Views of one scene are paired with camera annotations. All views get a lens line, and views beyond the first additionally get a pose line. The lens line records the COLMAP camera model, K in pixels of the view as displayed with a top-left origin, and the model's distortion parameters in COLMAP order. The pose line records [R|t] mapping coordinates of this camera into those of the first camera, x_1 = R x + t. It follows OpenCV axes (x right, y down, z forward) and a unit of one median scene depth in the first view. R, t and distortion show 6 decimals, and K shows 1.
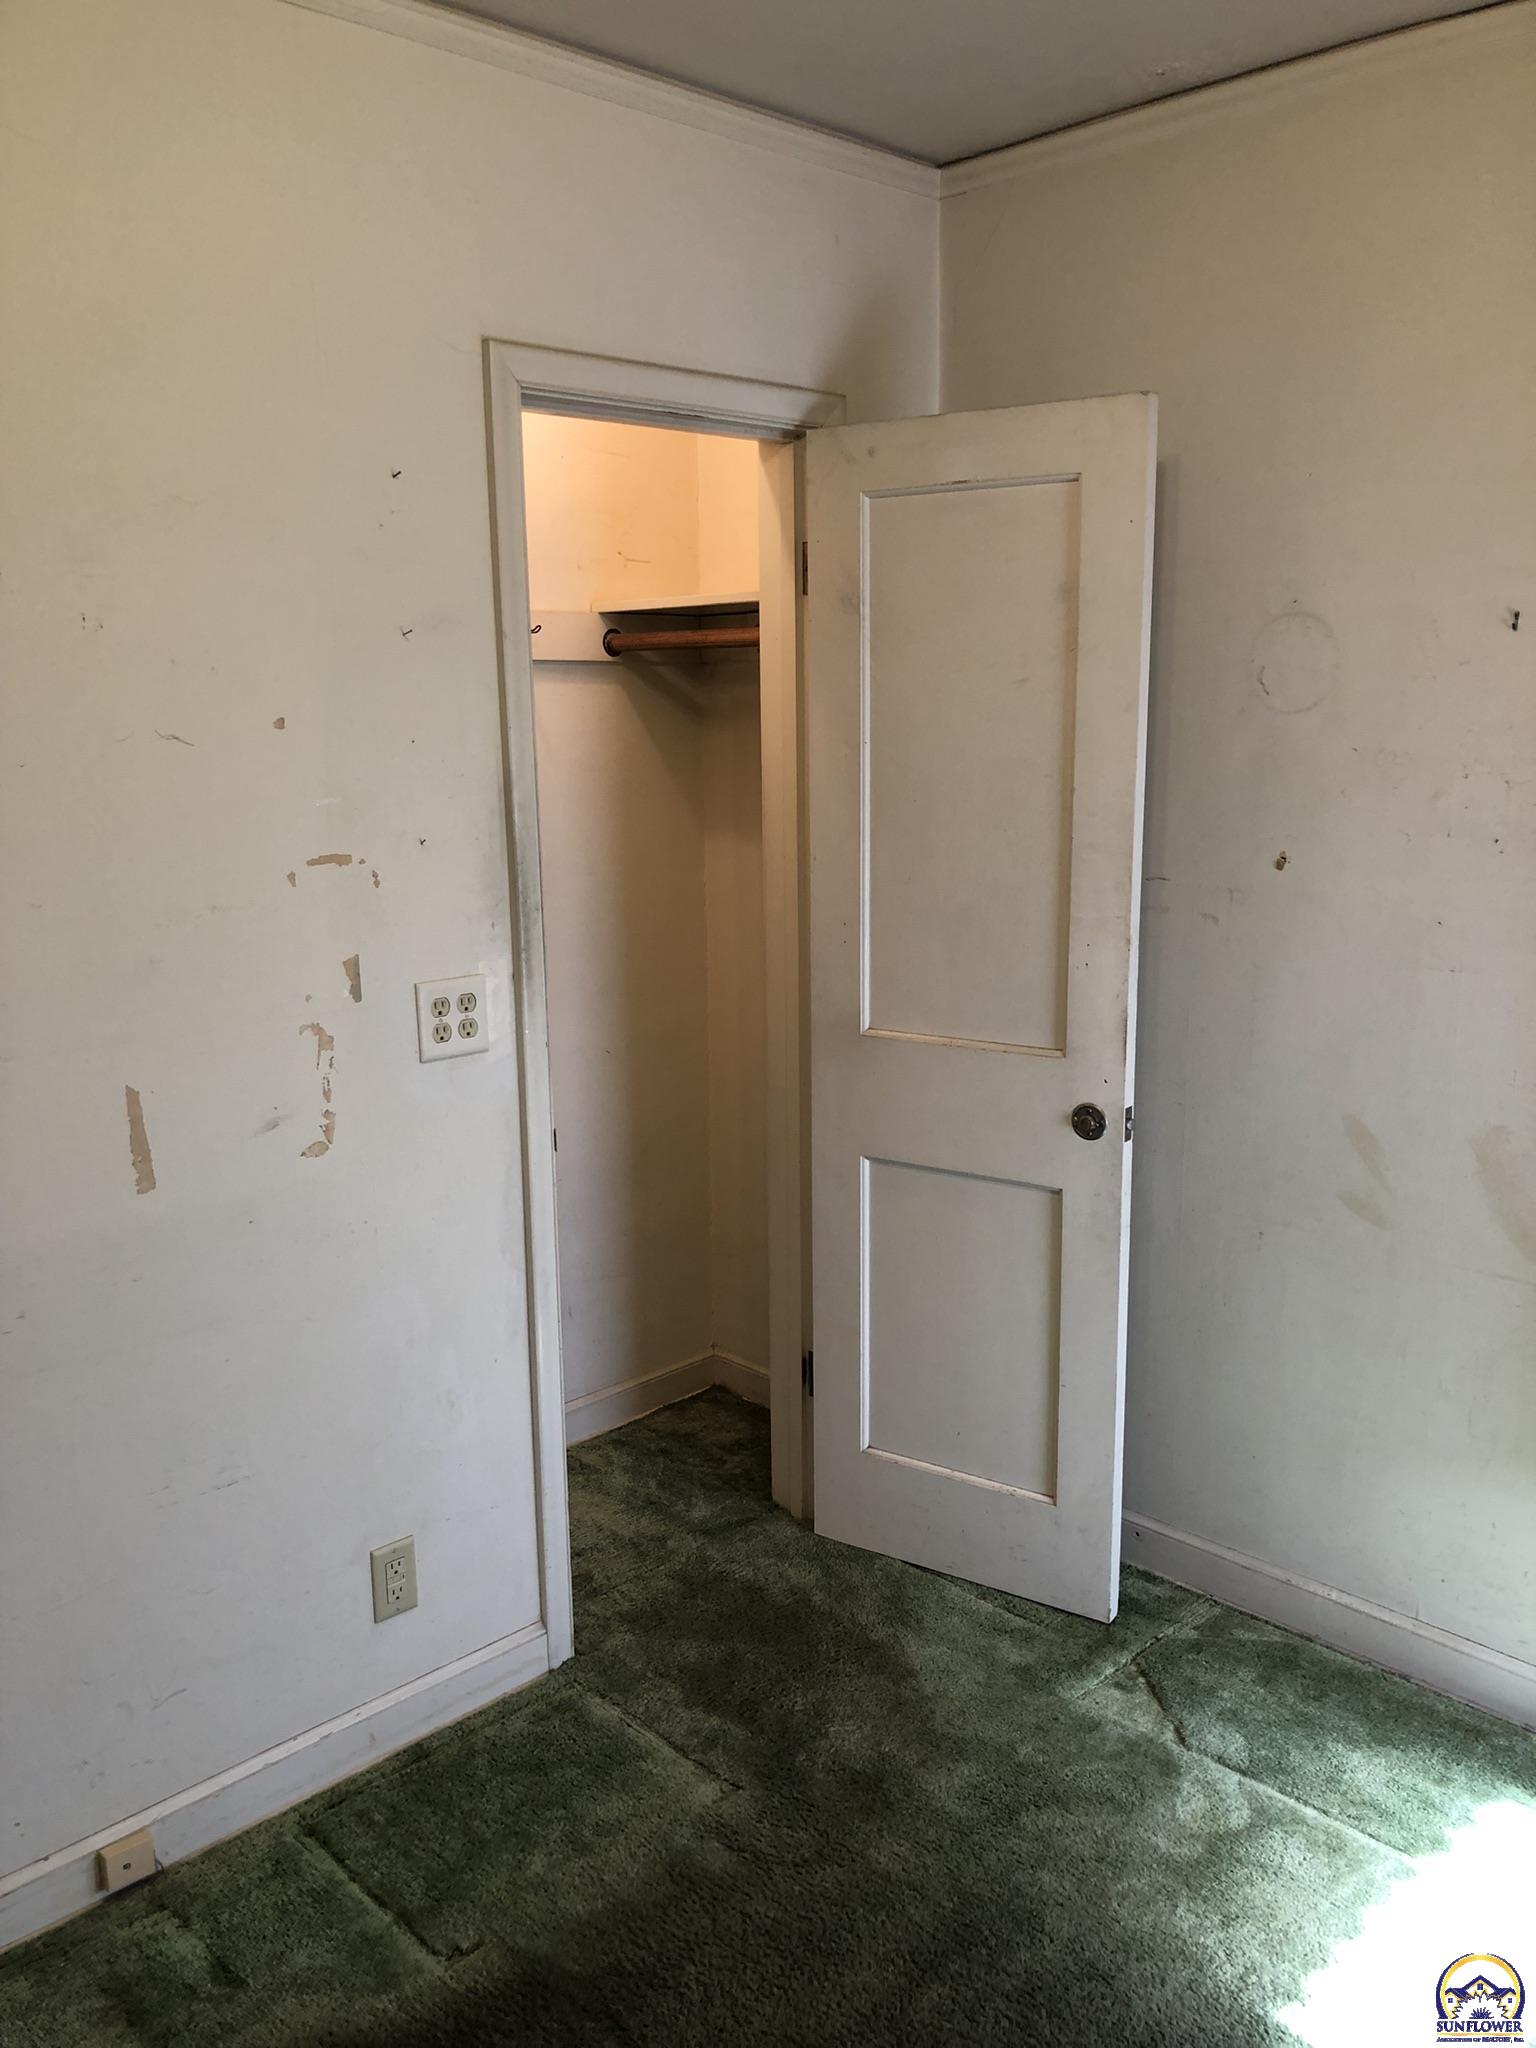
lens RADIAL K [[1689.1, 0, 768.0], [0, 1689.1, 1024.0], [0, 0, 1]] dist [0.123550, -0.201962]
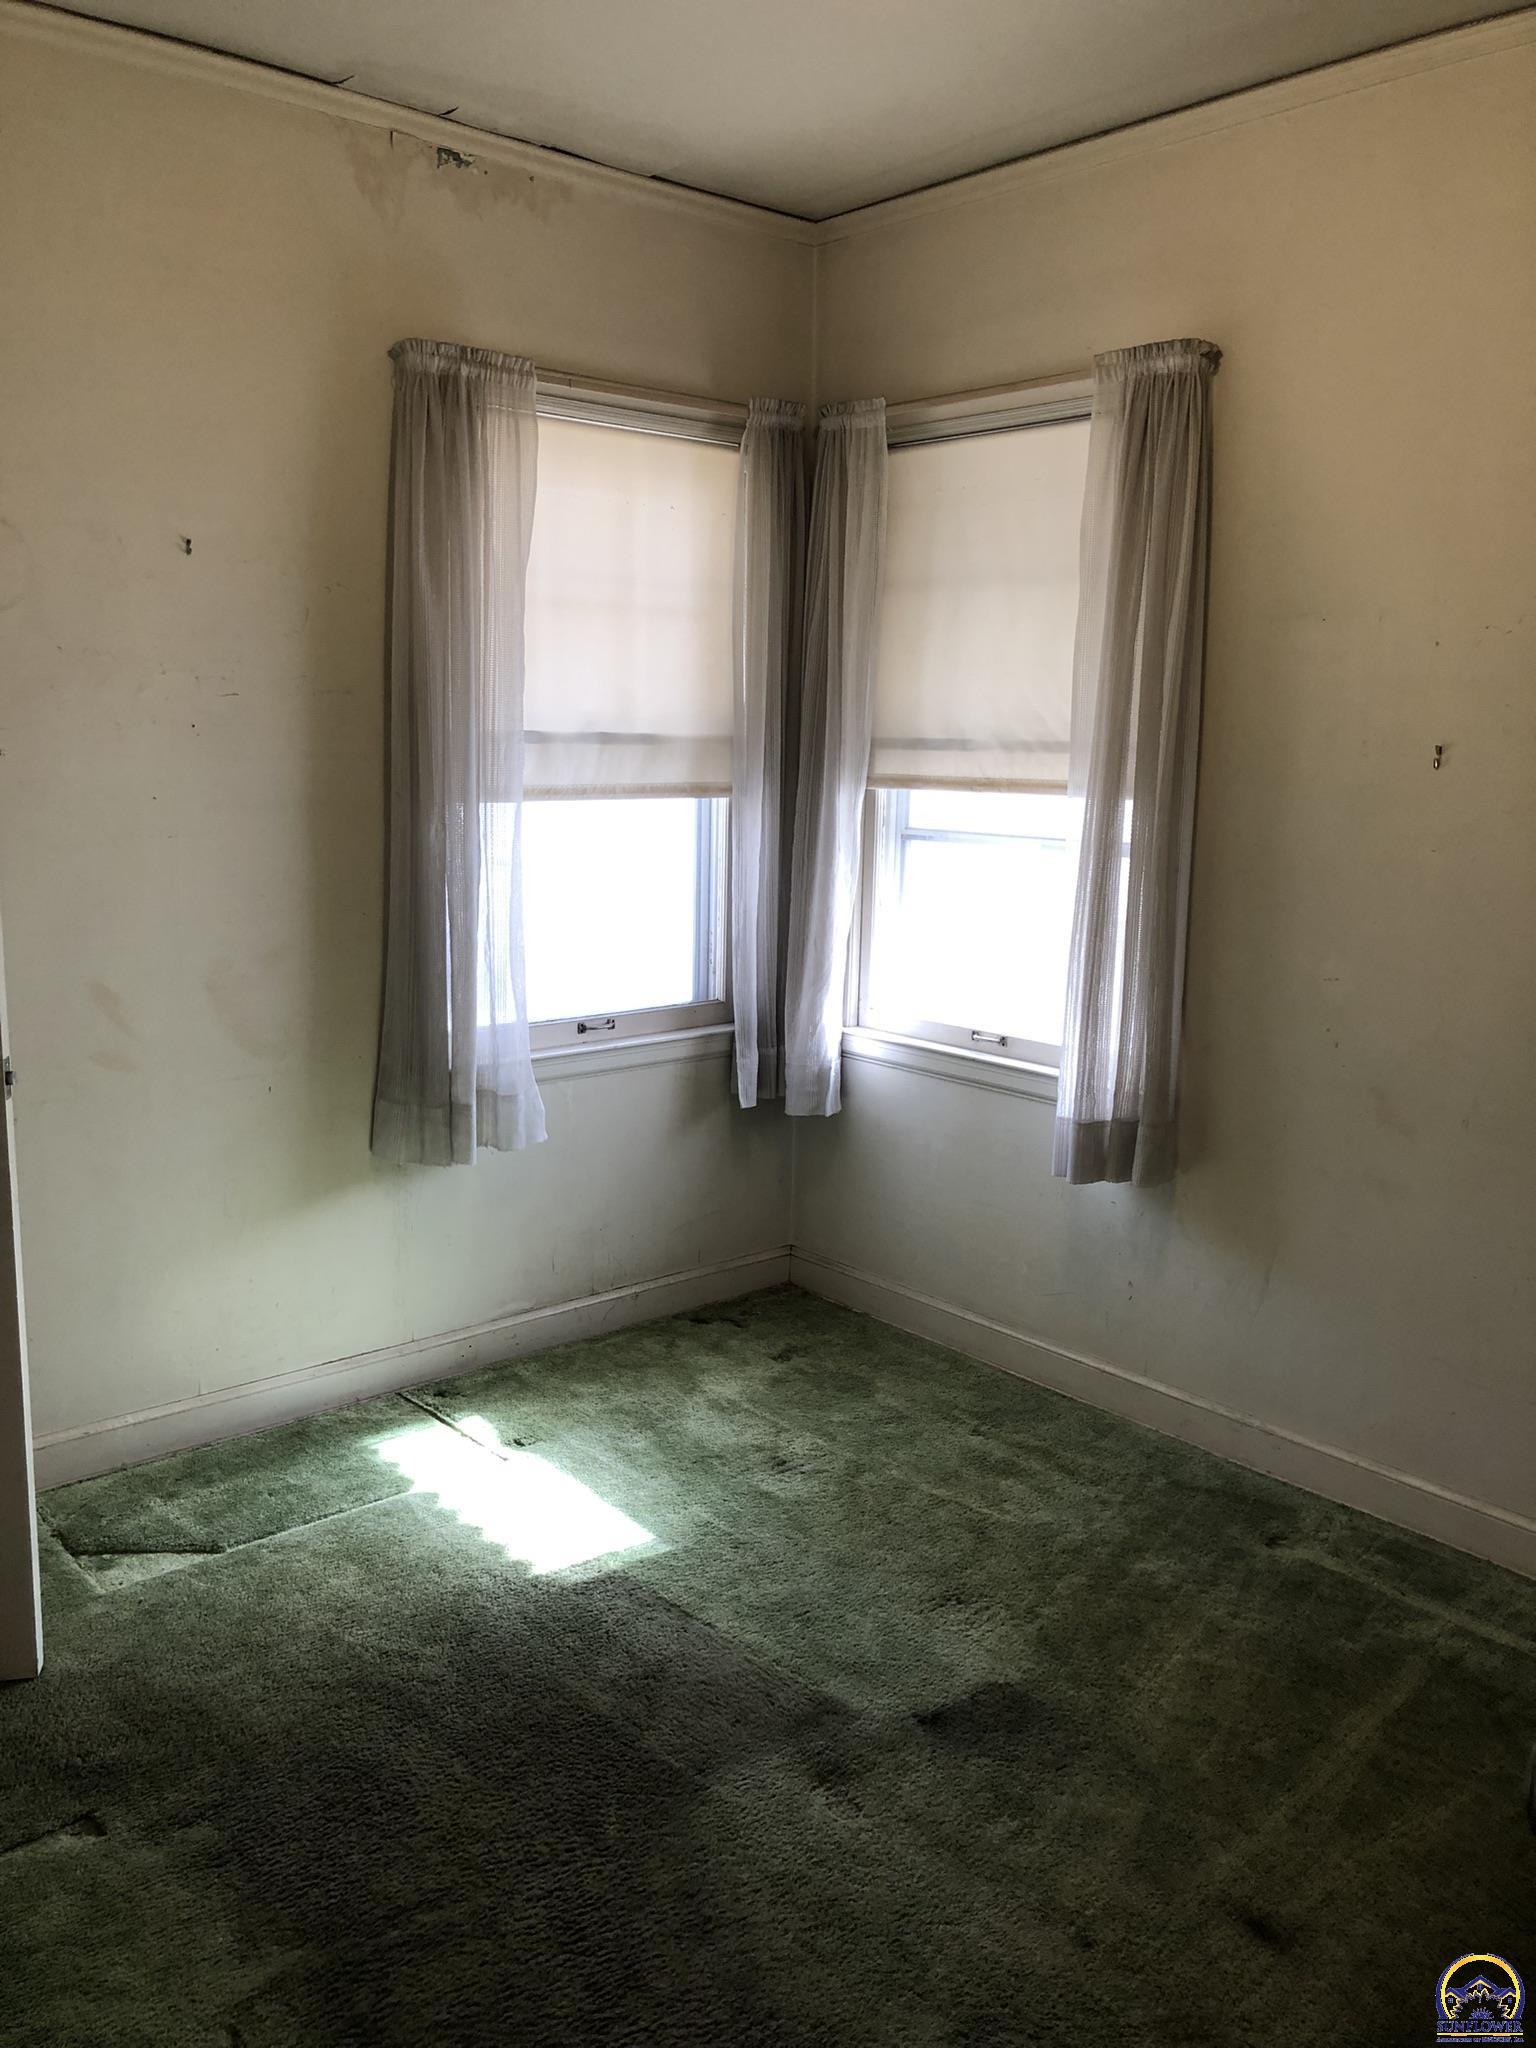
lens RADIAL K [[1714.4, 0, 768.0], [0, 1714.4, 1024.0], [0, 0, 1]] dist [-0.077233, 0.129801]
pose [[0.030472, -0.155914, 0.987300, -0.840056], [0.168749, 0.974383, 0.148666, -0.010688], [-0.985188, 0.162076, 0.056002, 0.594154]]
